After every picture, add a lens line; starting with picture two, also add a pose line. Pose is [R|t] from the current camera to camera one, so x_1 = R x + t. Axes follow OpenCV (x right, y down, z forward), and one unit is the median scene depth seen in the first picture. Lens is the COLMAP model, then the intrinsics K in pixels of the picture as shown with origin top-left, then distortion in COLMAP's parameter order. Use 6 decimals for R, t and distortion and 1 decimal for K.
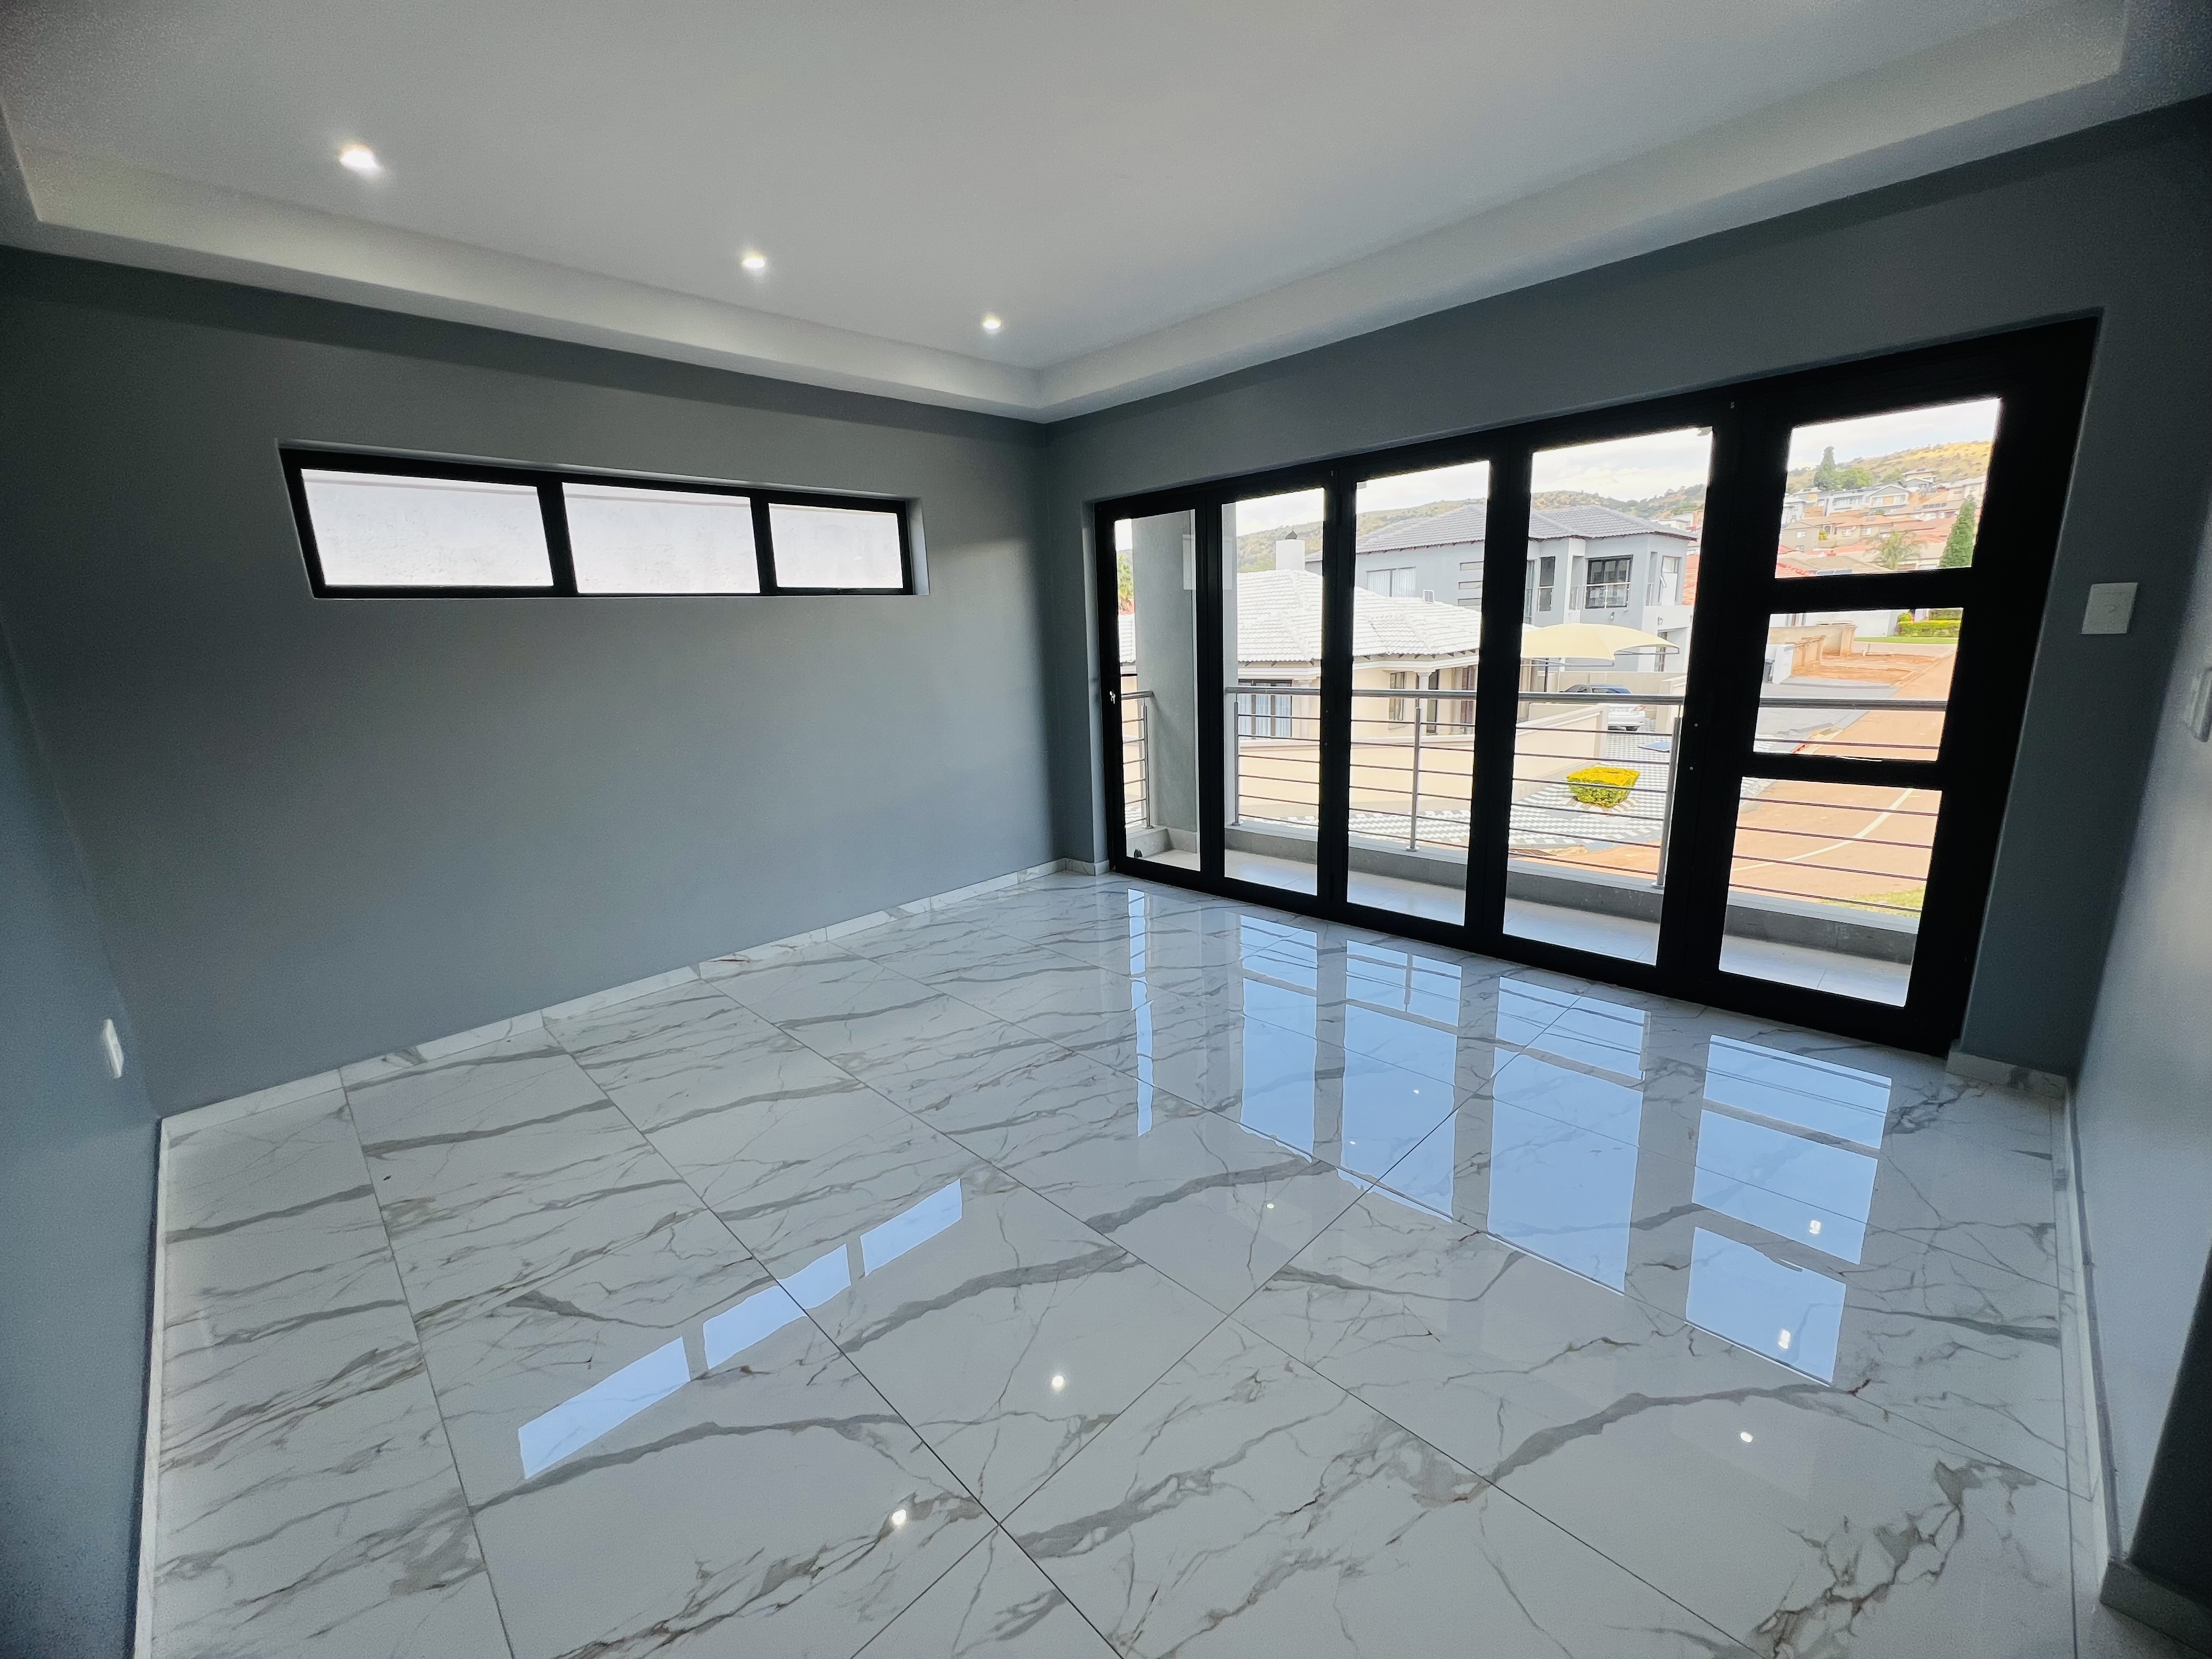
lens RADIAL K [[889.3, 0, 1095.5], [0, 889.3, 838.5], [0, 0, 1]] dist [-0.000516, 0.000460]
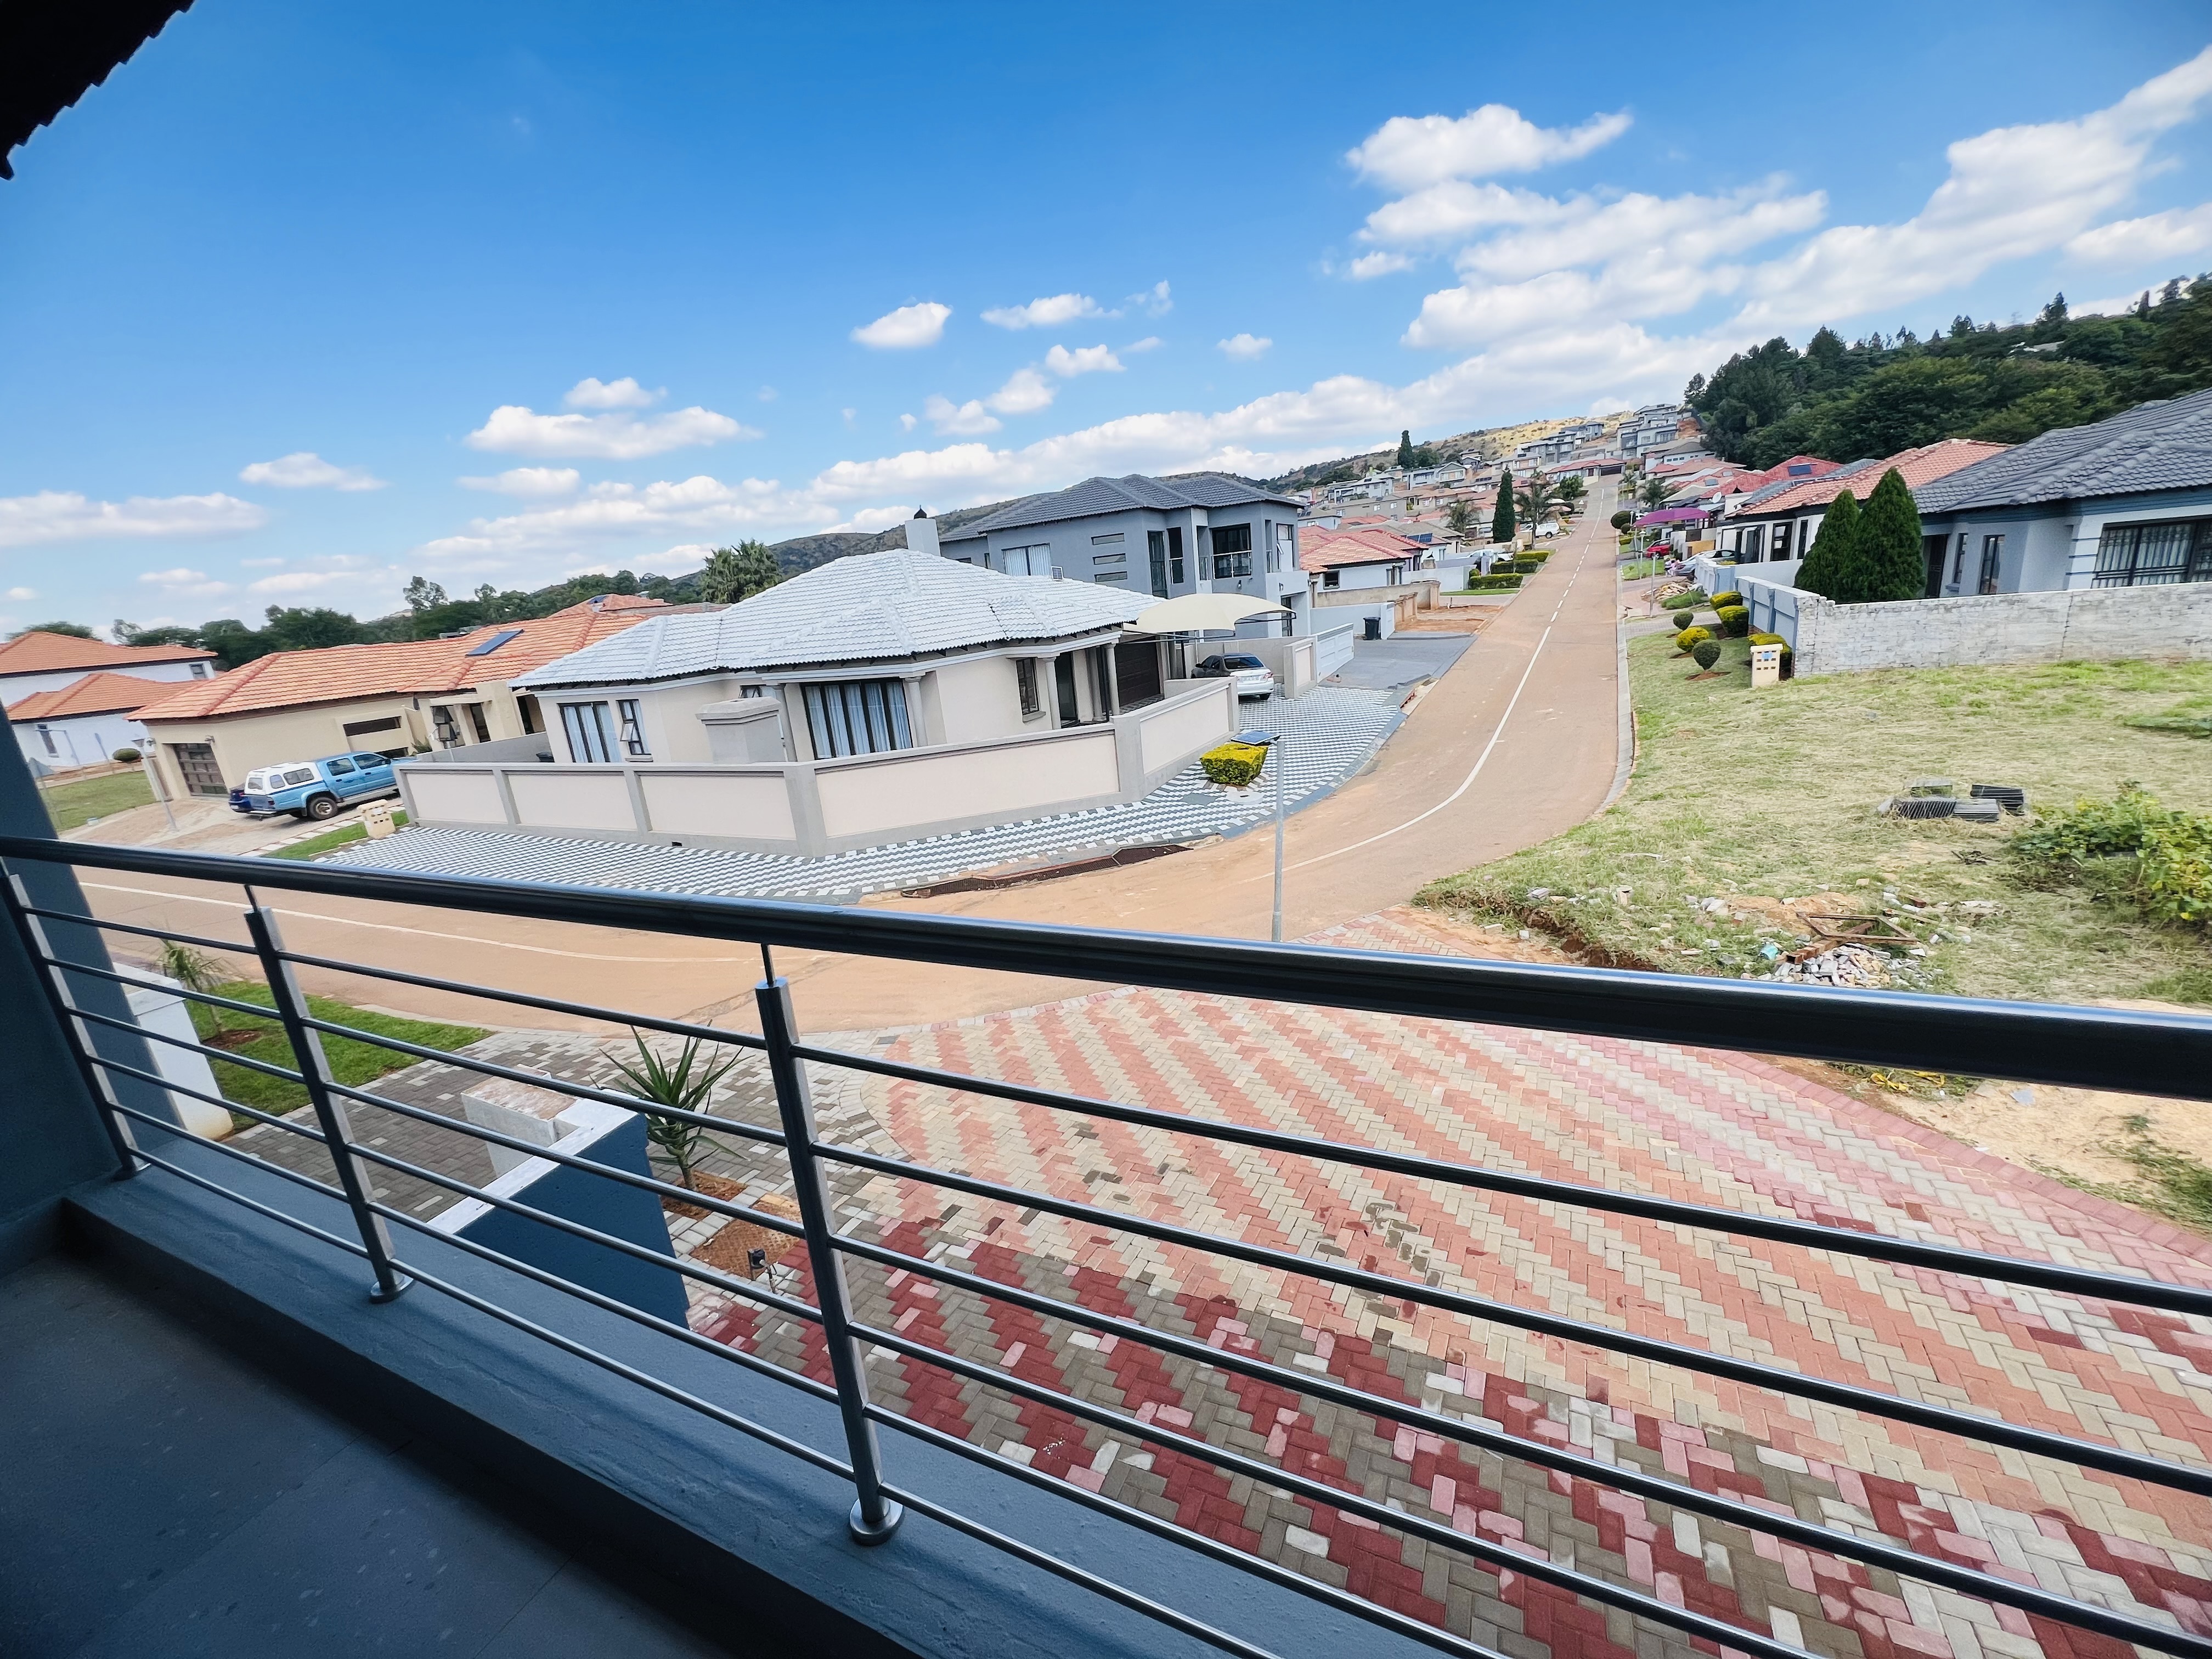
lens RADIAL K [[889.3, 0, 1112.7], [0, 889.3, 829.6], [0, 0, 1]] dist [-0.000516, 0.000460]
pose [[0.938345, -0.138536, 0.316726, 0.080476], [0.136838, 0.990206, 0.027716, -0.019752], [-0.317464, 0.017333, 0.948112, 0.083320]]
